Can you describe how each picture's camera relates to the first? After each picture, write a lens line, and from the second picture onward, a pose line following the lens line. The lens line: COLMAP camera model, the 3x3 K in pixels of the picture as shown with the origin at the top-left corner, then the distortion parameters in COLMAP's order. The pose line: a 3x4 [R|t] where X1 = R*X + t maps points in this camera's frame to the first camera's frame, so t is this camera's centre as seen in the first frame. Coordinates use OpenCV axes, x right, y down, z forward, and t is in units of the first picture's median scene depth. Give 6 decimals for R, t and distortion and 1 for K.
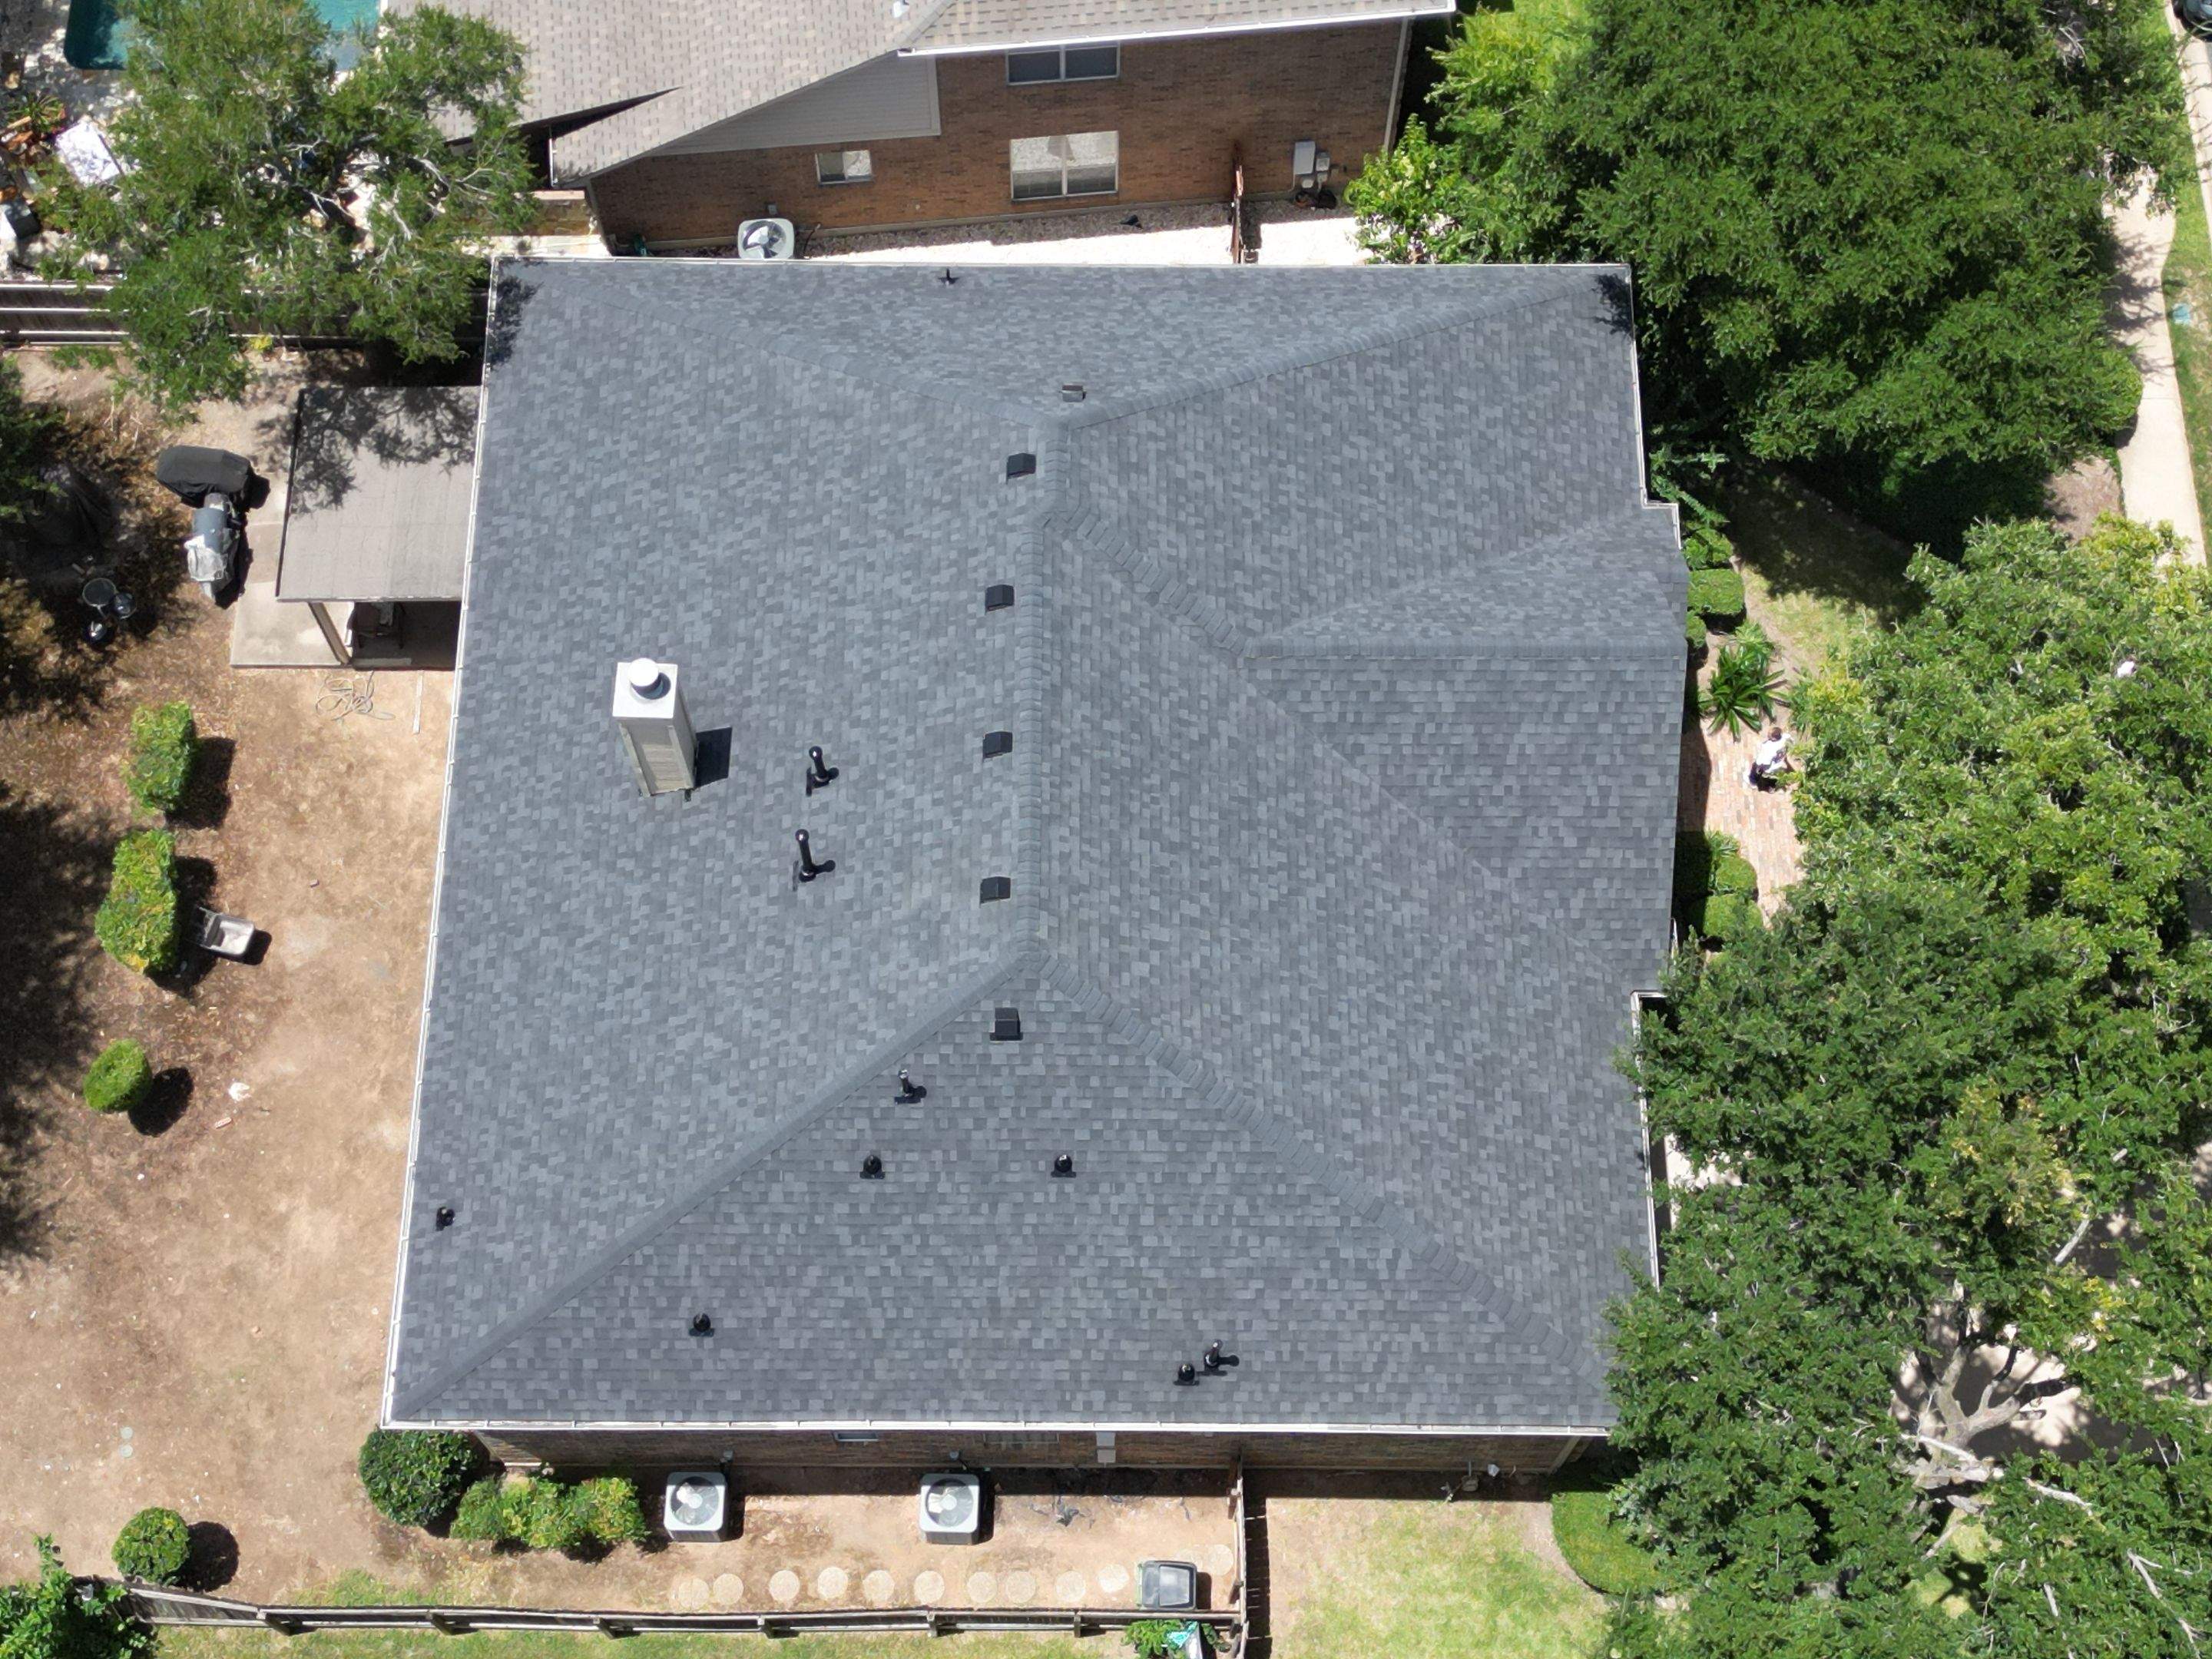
lens RADIAL K [[3071.9, 0, 1096.1], [0, 3071.9, 831.5], [0, 0, 1]] dist [0.210503, -0.731904]
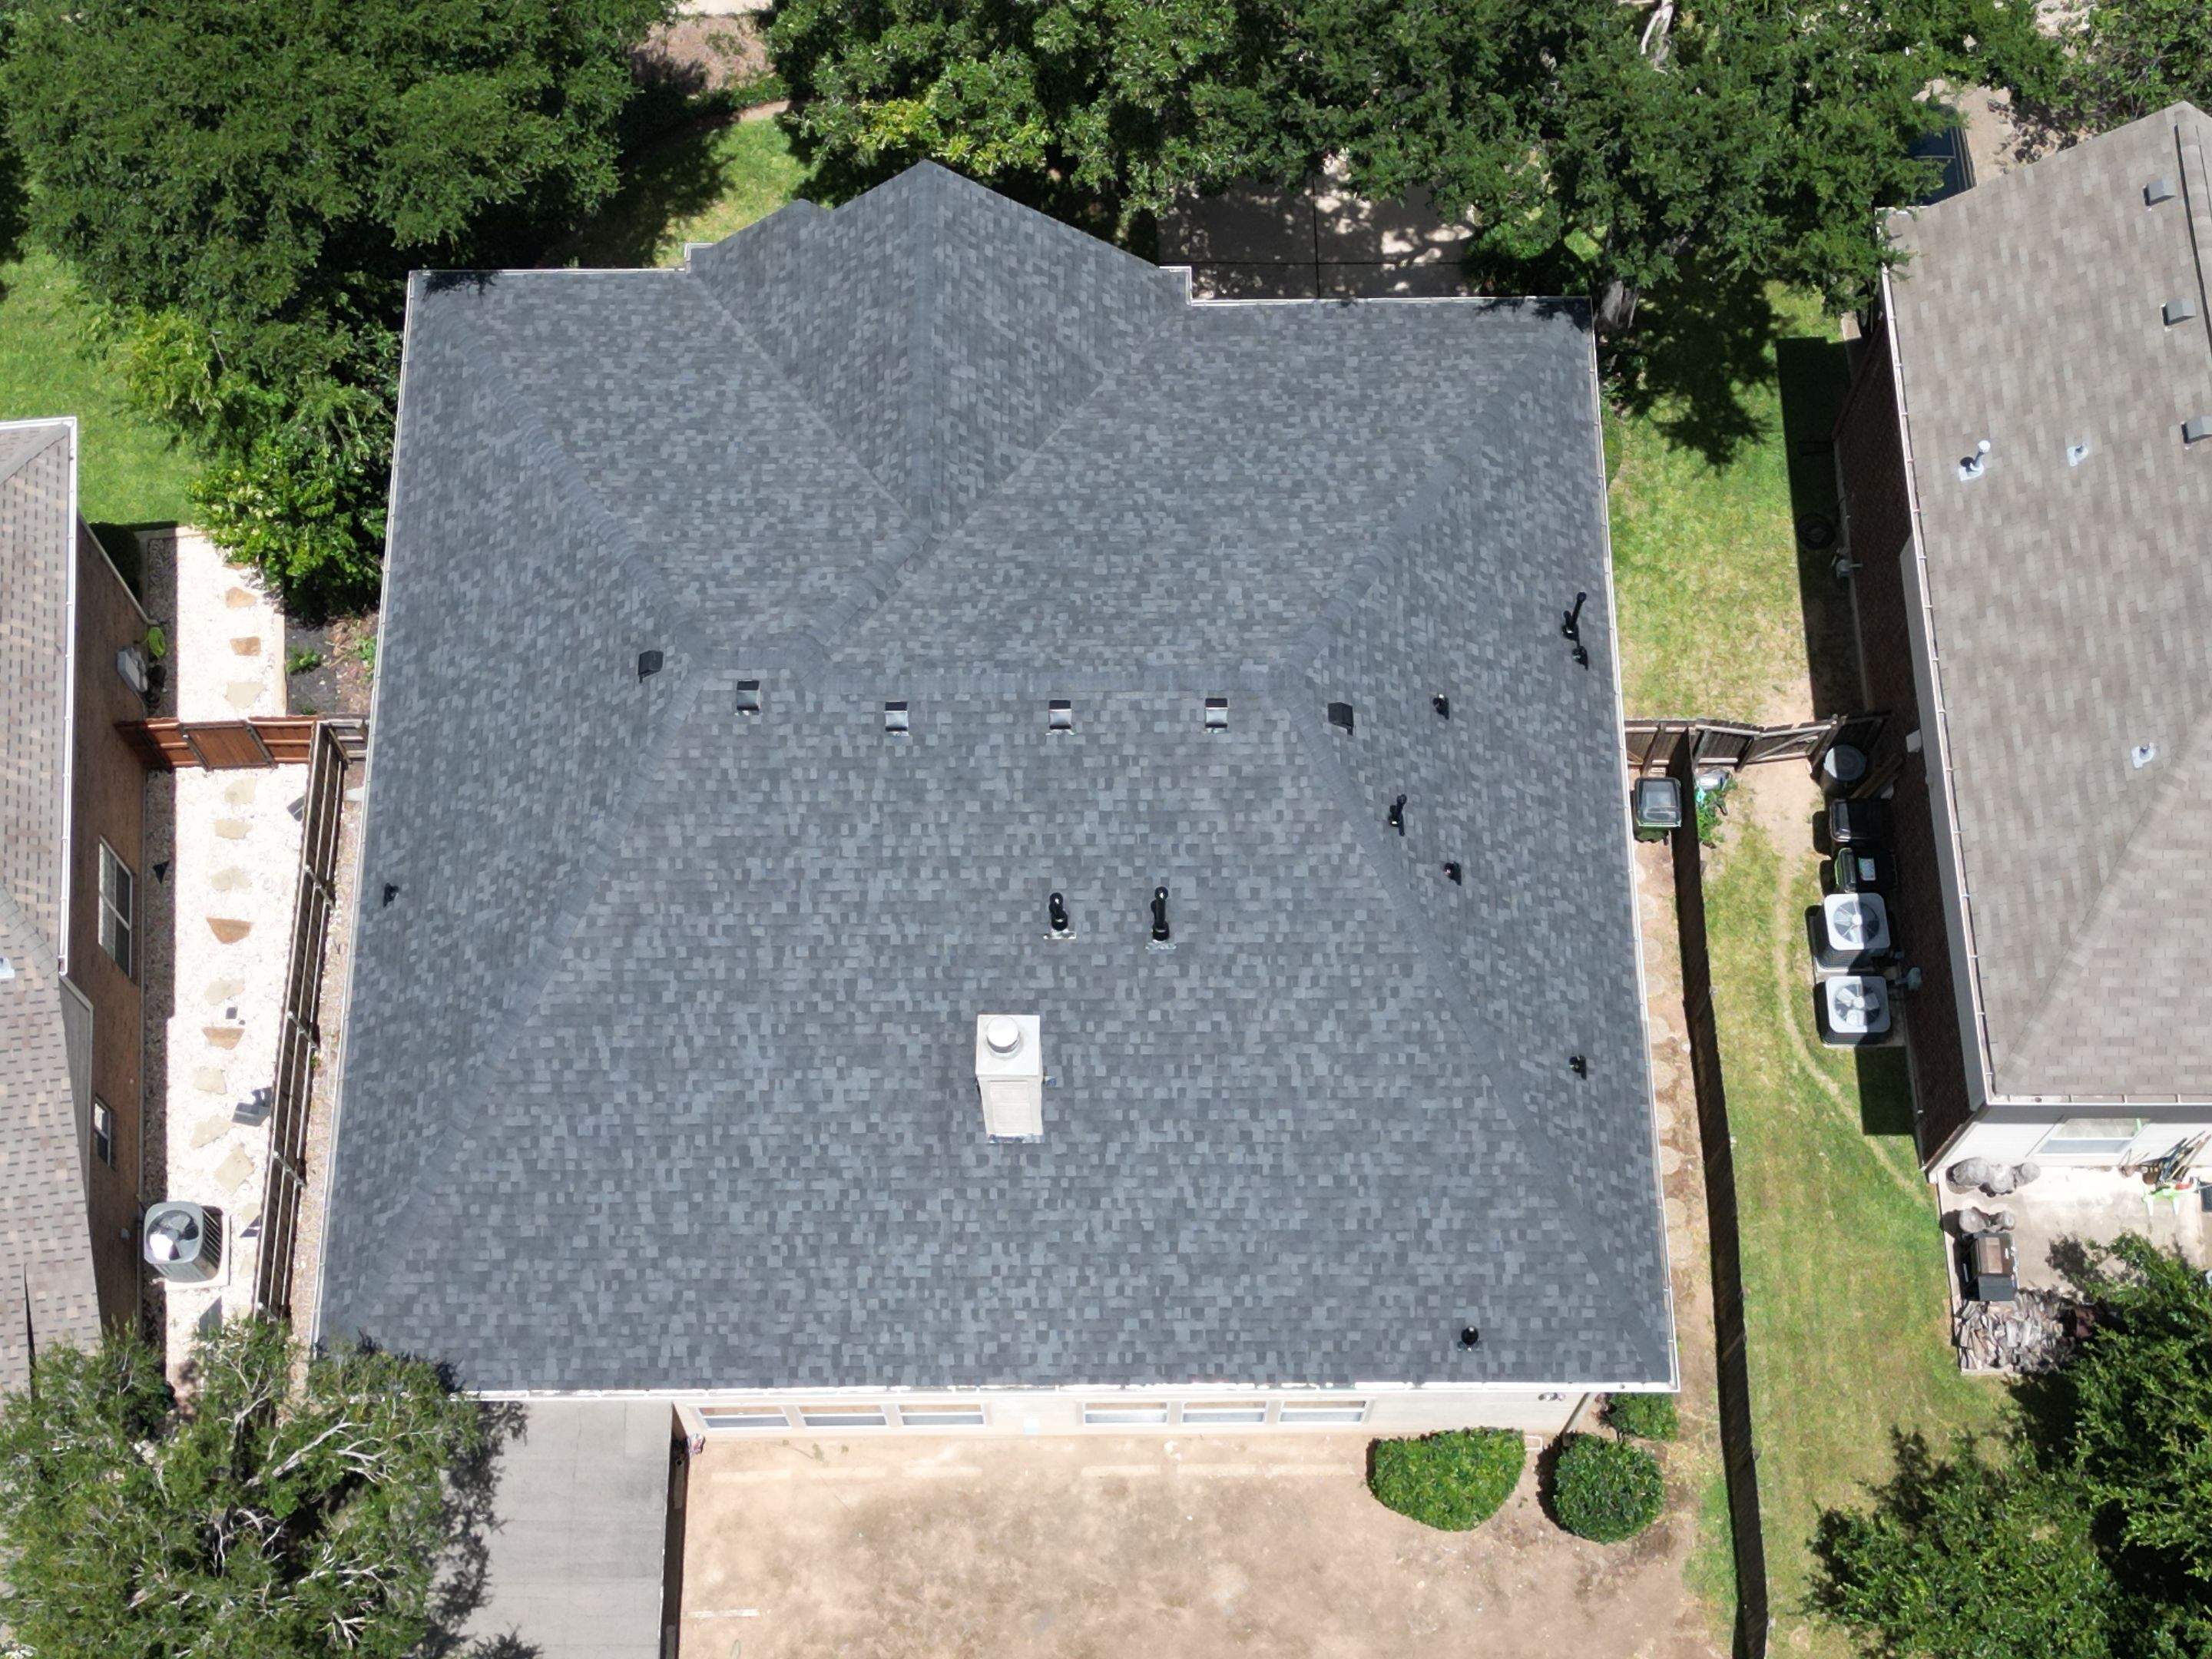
lens RADIAL K [[3071.9, 0, 1096.1], [0, 3071.9, 831.5], [0, 0, 1]] dist [0.210503, -0.731904]
pose [[-0.011692, -0.922990, 0.384647, -0.414853], [0.923170, 0.137844, 0.358827, -0.341023], [-0.384215, 0.359290, 0.850464, 0.143496]]
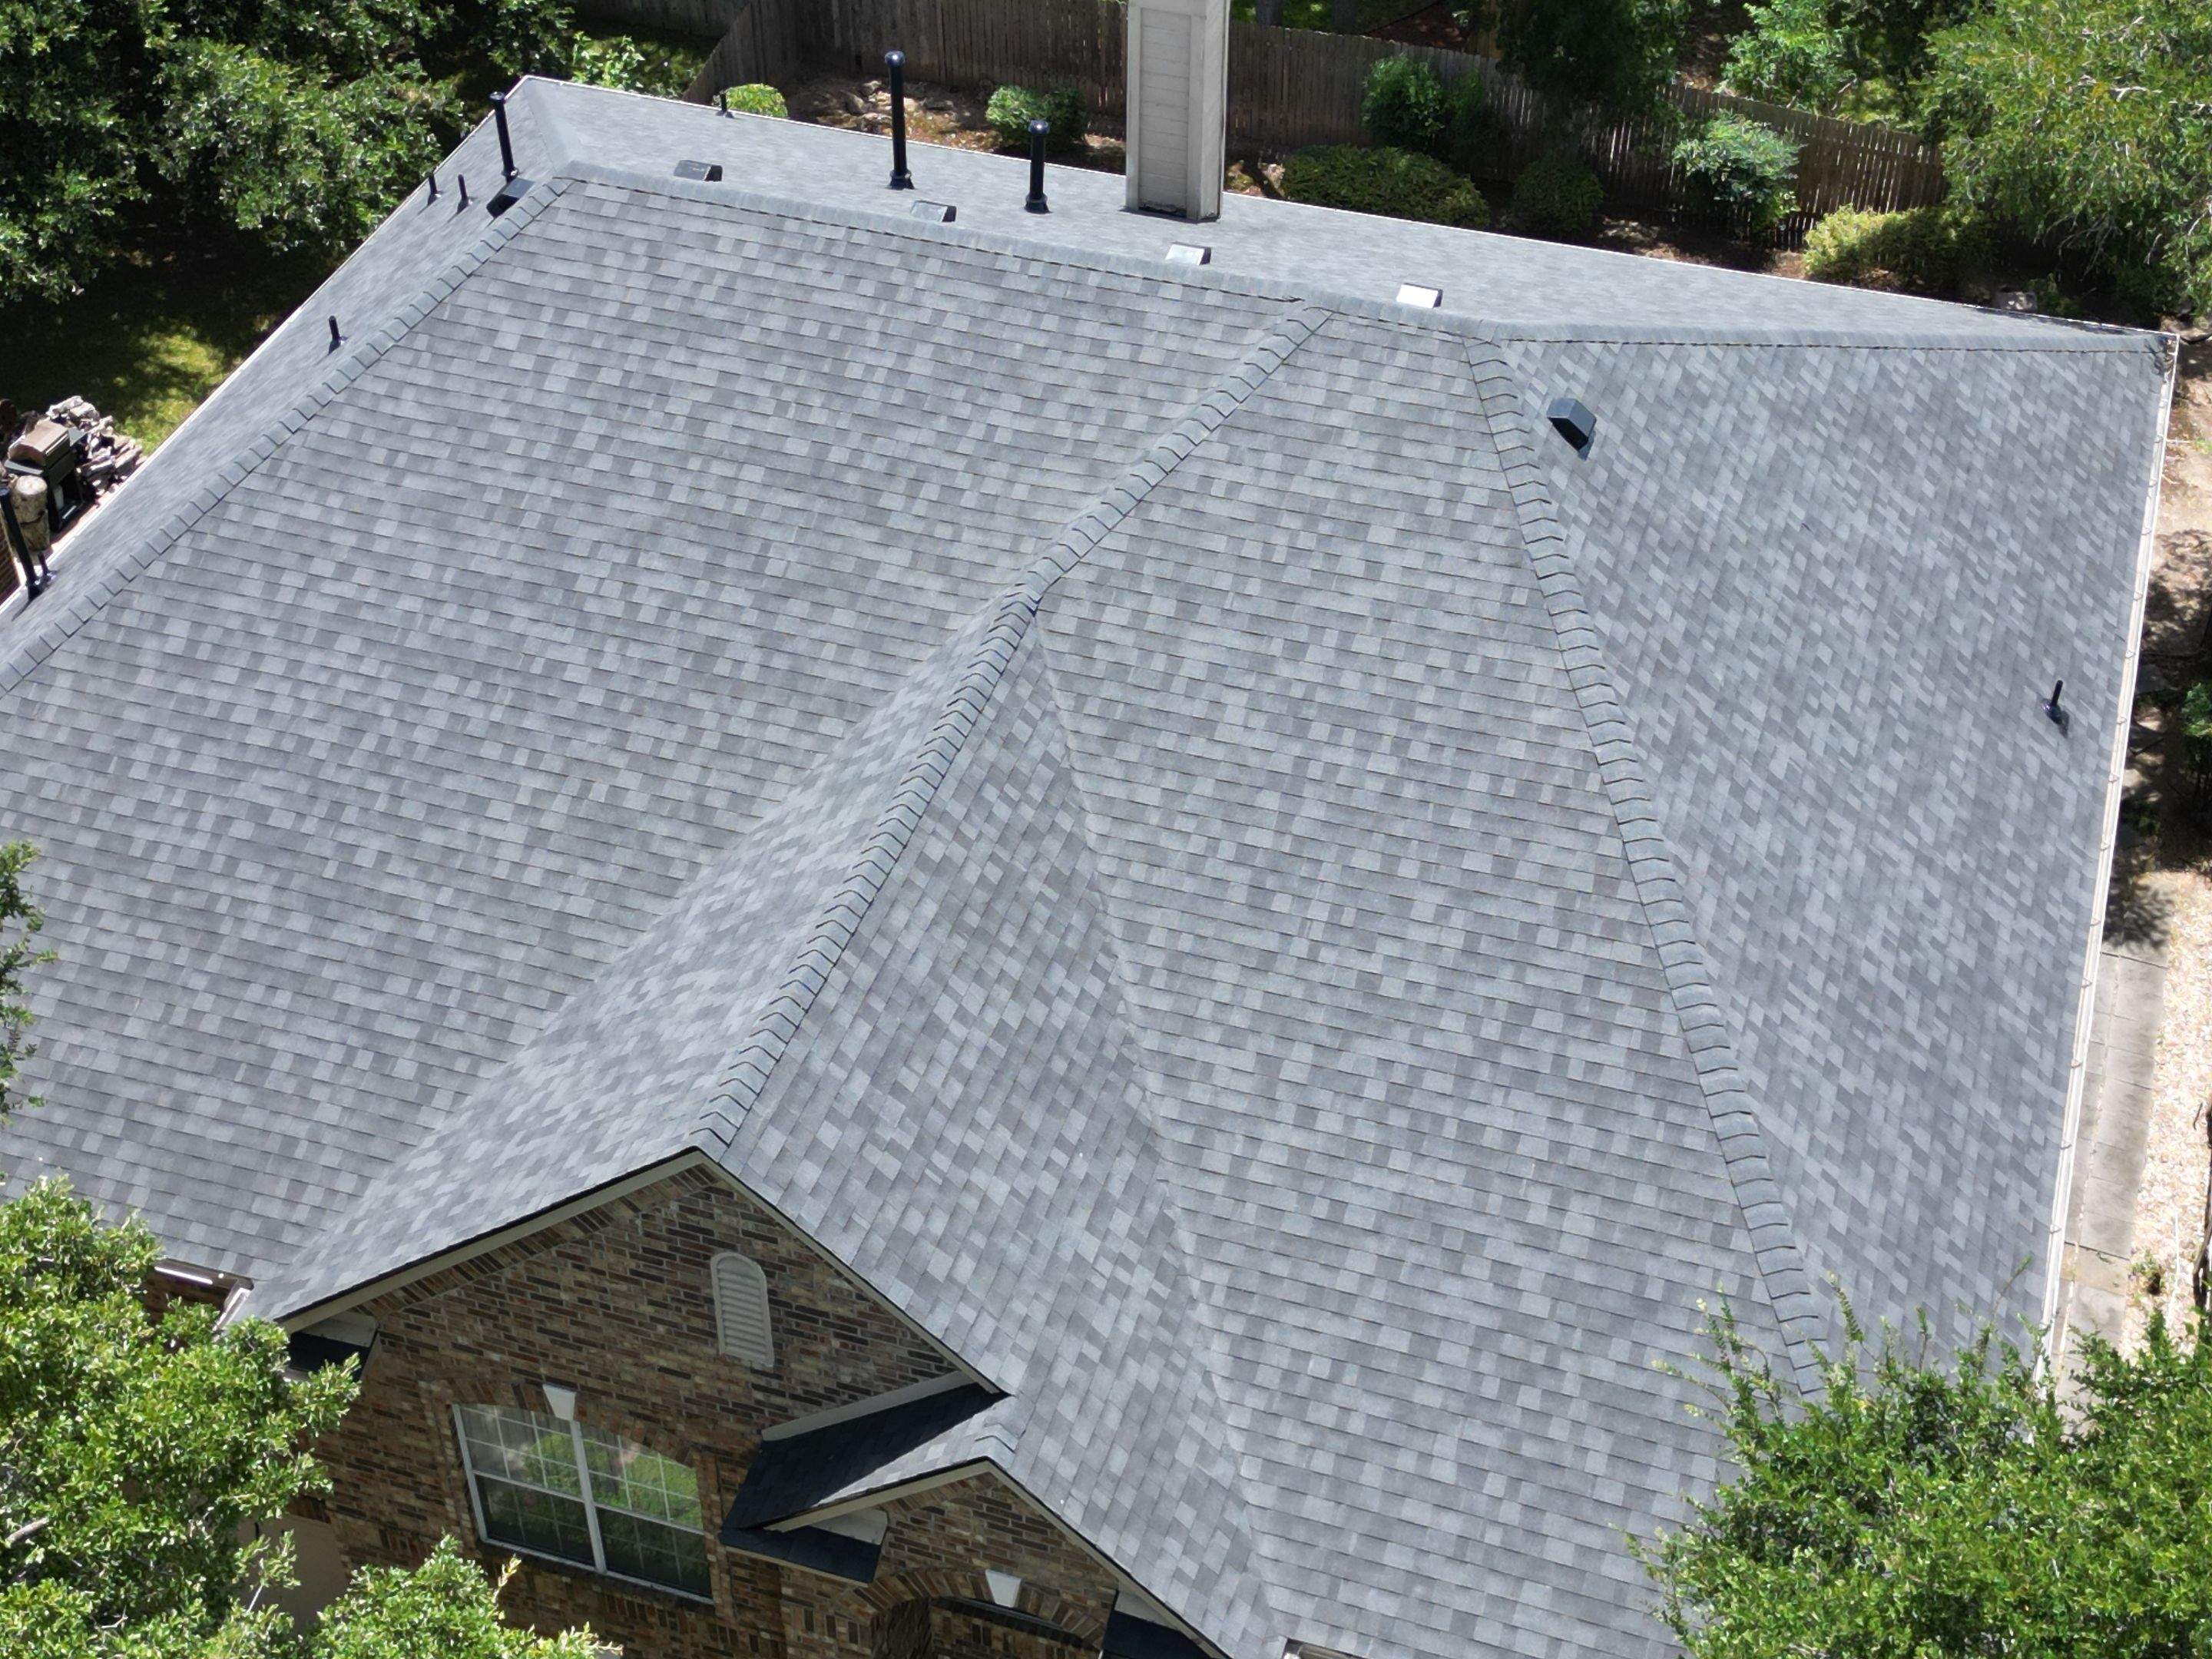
lens RADIAL K [[3077.0, 0, 1093.9], [0, 3077.0, 835.0], [0, 0, 1]] dist [0.204042, -0.702276]
pose [[-0.309638, 0.621437, -0.719680, 0.441640], [-0.874700, 0.110637, 0.471868, -0.307678], [0.372860, 0.775613, 0.509314, 0.726017]]
